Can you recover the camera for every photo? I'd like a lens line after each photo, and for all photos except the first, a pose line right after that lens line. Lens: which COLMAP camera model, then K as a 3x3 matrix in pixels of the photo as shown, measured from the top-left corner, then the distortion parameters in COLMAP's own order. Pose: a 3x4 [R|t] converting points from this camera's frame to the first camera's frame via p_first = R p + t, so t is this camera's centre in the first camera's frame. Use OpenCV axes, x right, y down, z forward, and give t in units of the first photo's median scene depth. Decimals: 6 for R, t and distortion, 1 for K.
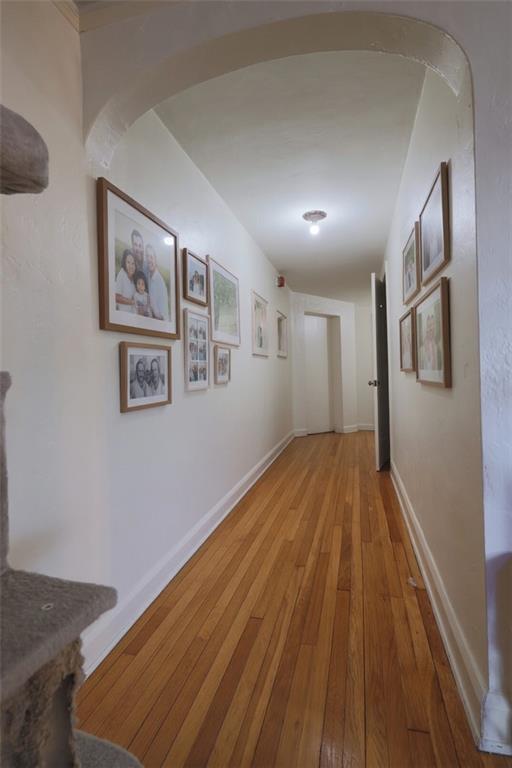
lens RADIAL K [[390.5, 0, 256.0], [0, 390.5, 384.0], [0, 0, 1]] dist [0.002707, 0.001105]
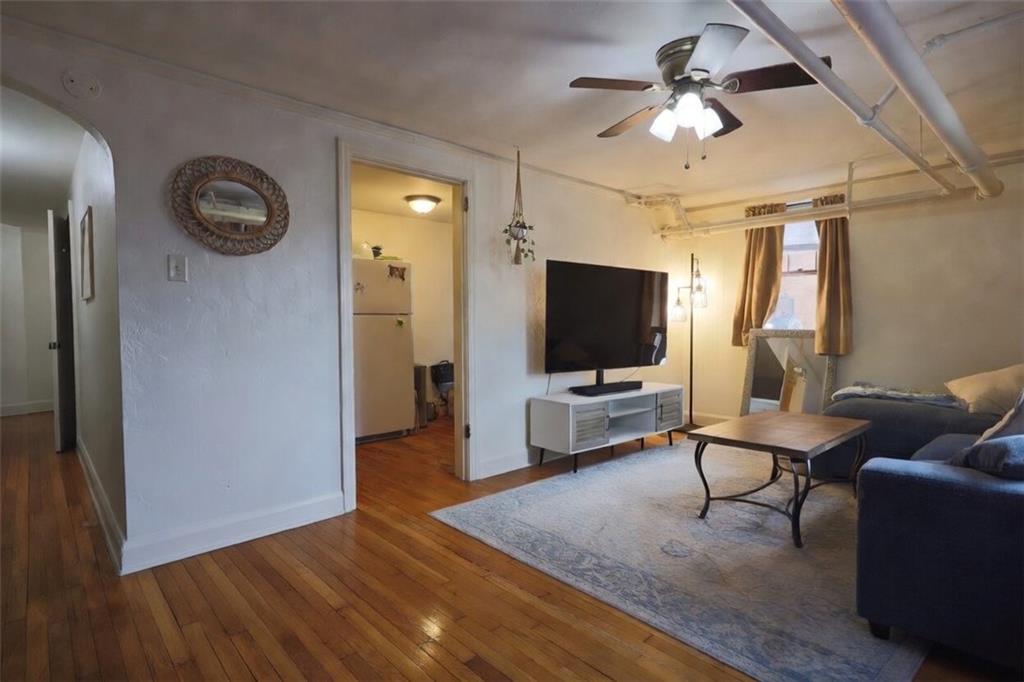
lens RADIAL K [[520.6, 0, 513.5], [0, 520.6, 346.1], [0, 0, 1]] dist [0.002707, 0.001105]
pose [[0.537013, -0.004513, 0.843562, -0.100040], [-0.003614, 0.999964, 0.007651, -0.014064], [-0.843566, -0.007158, 0.536978, -0.400048]]
